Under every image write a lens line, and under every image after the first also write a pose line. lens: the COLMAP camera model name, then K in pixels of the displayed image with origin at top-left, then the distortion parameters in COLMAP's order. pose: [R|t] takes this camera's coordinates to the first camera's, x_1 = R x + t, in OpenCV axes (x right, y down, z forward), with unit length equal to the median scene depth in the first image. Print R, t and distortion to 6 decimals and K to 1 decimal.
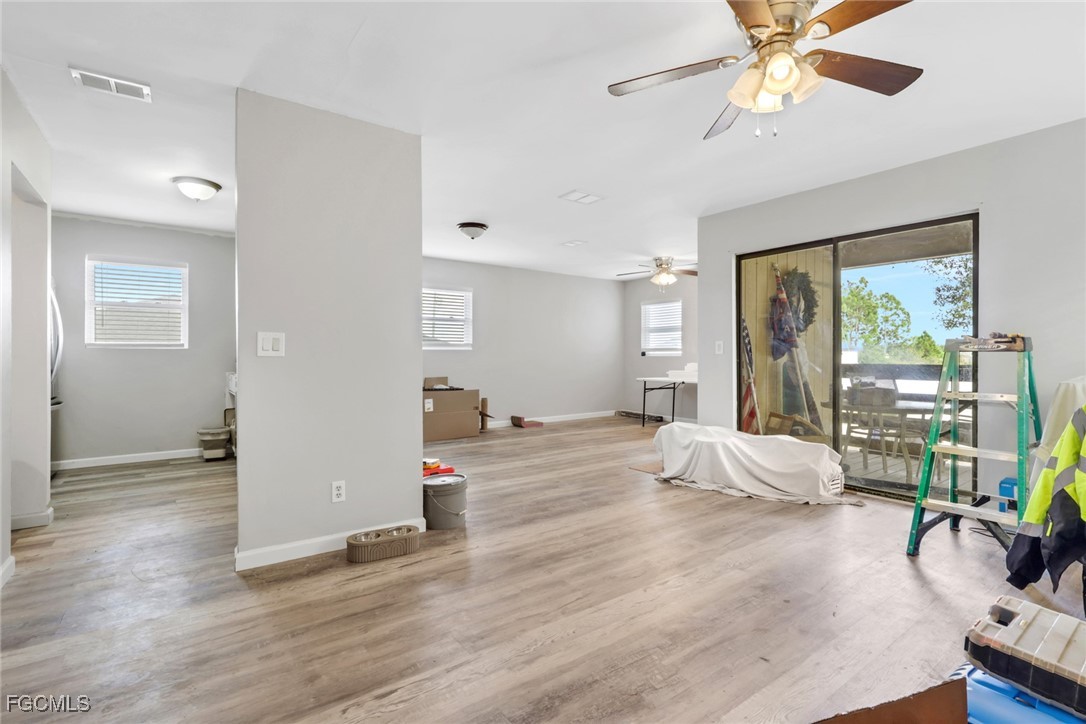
lens RADIAL K [[511.1, 0, 542.8], [0, 511.1, 355.9], [0, 0, 1]] dist [-0.003493, -0.000407]
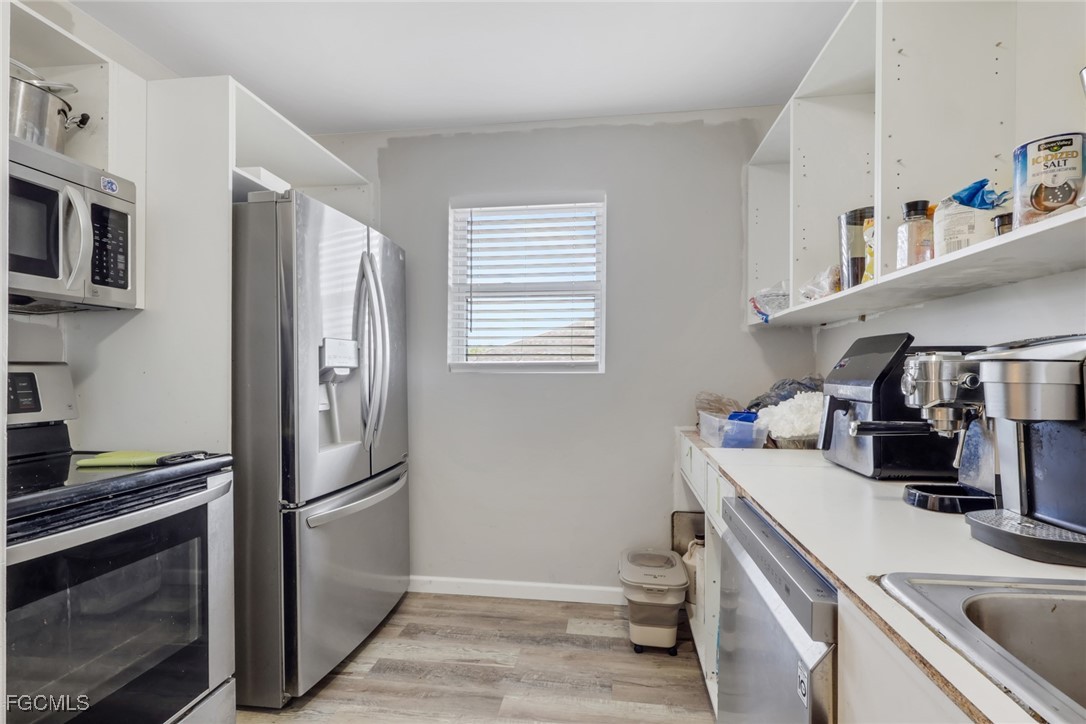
lens RADIAL K [[505.4, 0, 550.9], [0, 505.4, 371.3], [0, 0, 1]] dist [-0.004153, 0.001223]
pose [[0.718445, 0.007218, -0.695546, -0.310428], [-0.004598, 0.999974, 0.005629, -0.014149], [0.695569, -0.000846, 0.718459, 0.480605]]
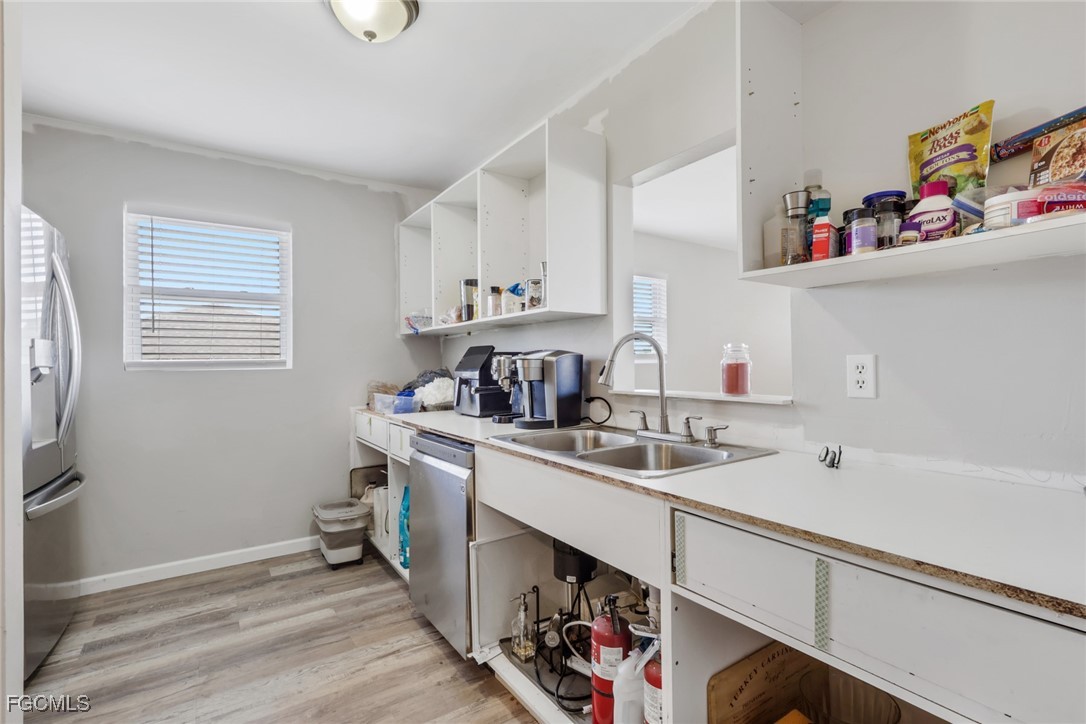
lens RADIAL K [[505.4, 0, 542.7], [0, 505.4, 362.5], [0, 0, 1]] dist [-0.004153, 0.001223]
pose [[0.999047, -0.008726, -0.042777, -0.291188], [0.008648, 0.999961, -0.002000, -0.013695], [0.042793, 0.001628, 0.999083, 0.327409]]
